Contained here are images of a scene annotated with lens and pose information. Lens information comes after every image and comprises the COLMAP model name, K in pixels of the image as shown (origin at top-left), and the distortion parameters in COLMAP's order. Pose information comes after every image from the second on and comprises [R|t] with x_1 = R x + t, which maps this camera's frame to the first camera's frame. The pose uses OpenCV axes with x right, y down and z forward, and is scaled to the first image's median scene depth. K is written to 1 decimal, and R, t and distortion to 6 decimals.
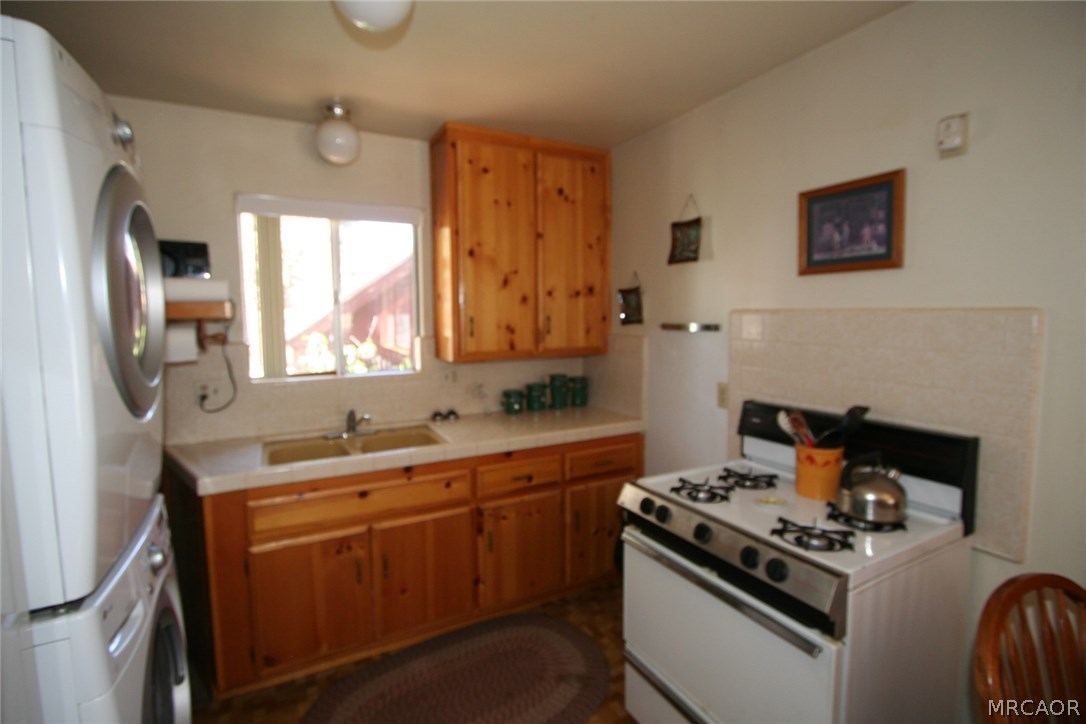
lens RADIAL K [[501.5, 0, 540.4], [0, 501.5, 354.0], [0, 0, 1]] dist [-0.013115, 0.000321]
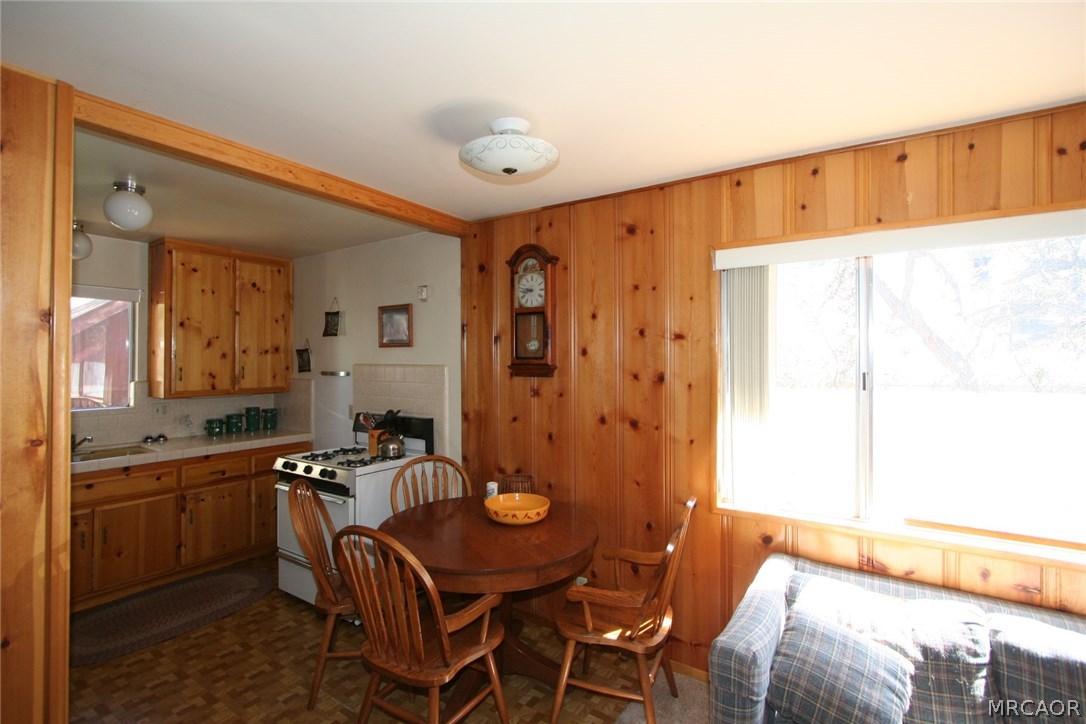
lens RADIAL K [[501.5, 0, 540.4], [0, 501.5, 354.0], [0, 0, 1]] dist [-0.013115, 0.000321]
pose [[0.883655, 0.014265, 0.467922, 0.108733], [0.030199, 0.995717, -0.087384, 0.046002], [-0.467164, 0.091348, 0.879439, -0.765731]]
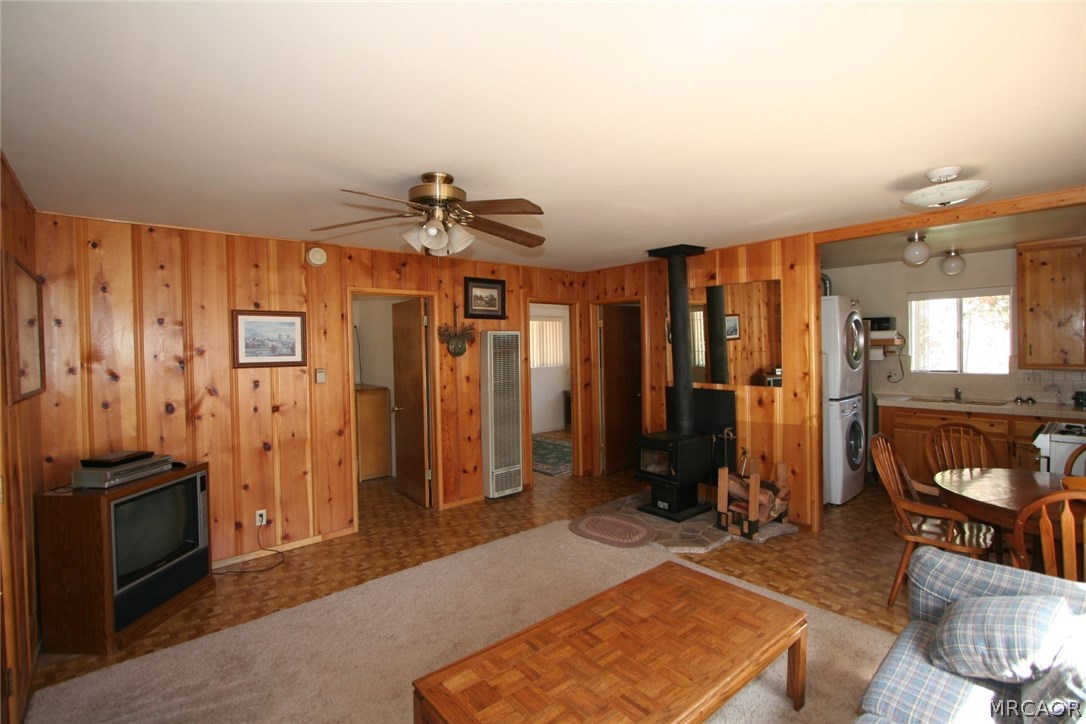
lens RADIAL K [[501.5, 0, 540.4], [0, 501.5, 354.0], [0, 0, 1]] dist [-0.013115, 0.000321]
pose [[0.222385, 0.021602, -0.974720, 1.210398], [-0.063600, 0.997946, 0.007606, 0.059949], [0.972882, 0.060301, 0.223302, -1.126761]]
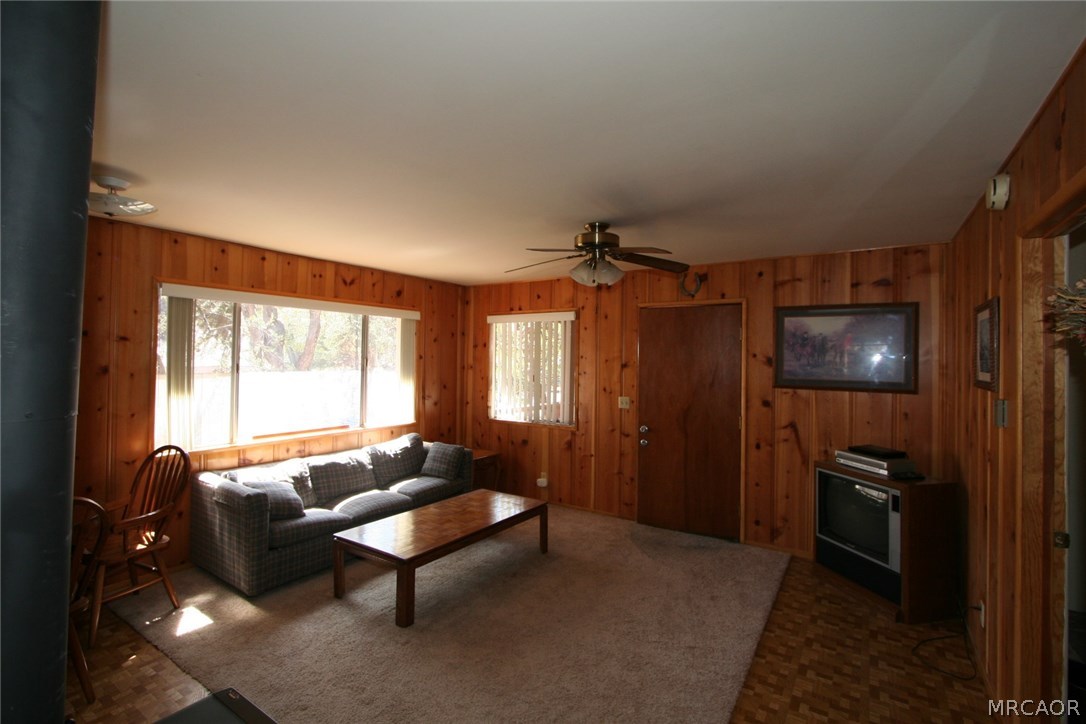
lens RADIAL K [[501.5, 0, 540.4], [0, 501.5, 354.0], [0, 0, 1]] dist [-0.013115, 0.000321]
pose [[-0.476155, 0.011356, 0.879288, -0.836210], [0.064009, 0.997712, 0.021777, 0.017596], [-0.877028, 0.066651, -0.475793, -0.381924]]
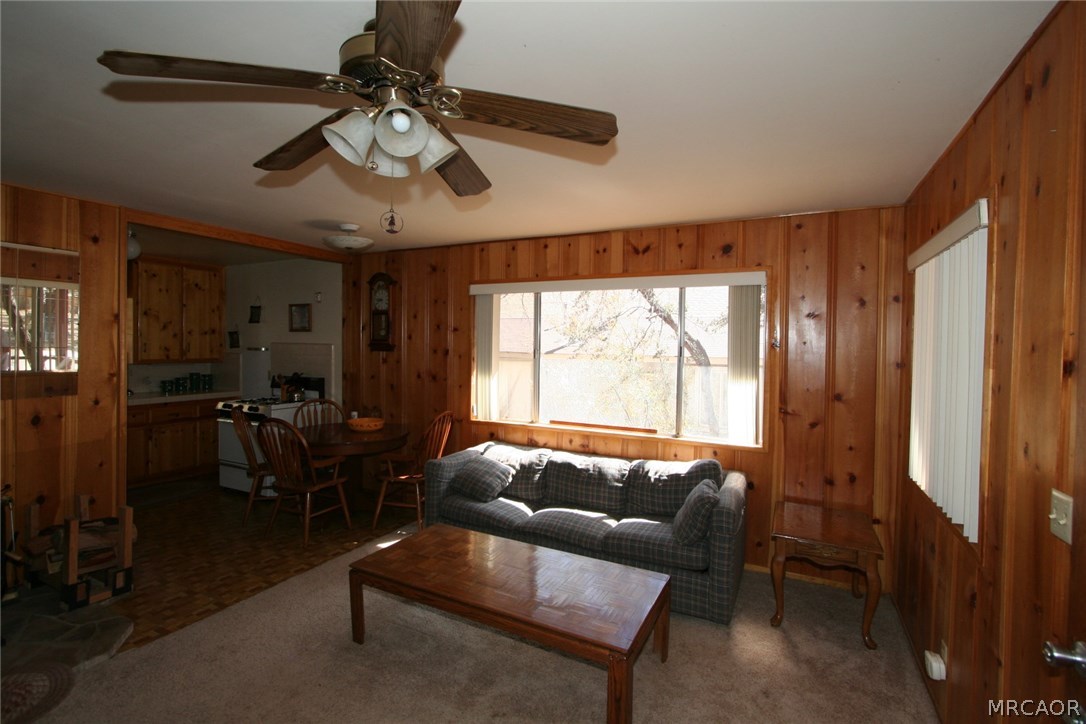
lens RADIAL K [[501.5, 0, 540.4], [0, 501.5, 354.0], [0, 0, 1]] dist [-0.013115, 0.000321]
pose [[0.816715, 0.010092, 0.576954, 0.016108], [0.024681, 0.998321, -0.052402, 0.122634], [-0.576514, 0.057037, 0.815094, -1.653345]]
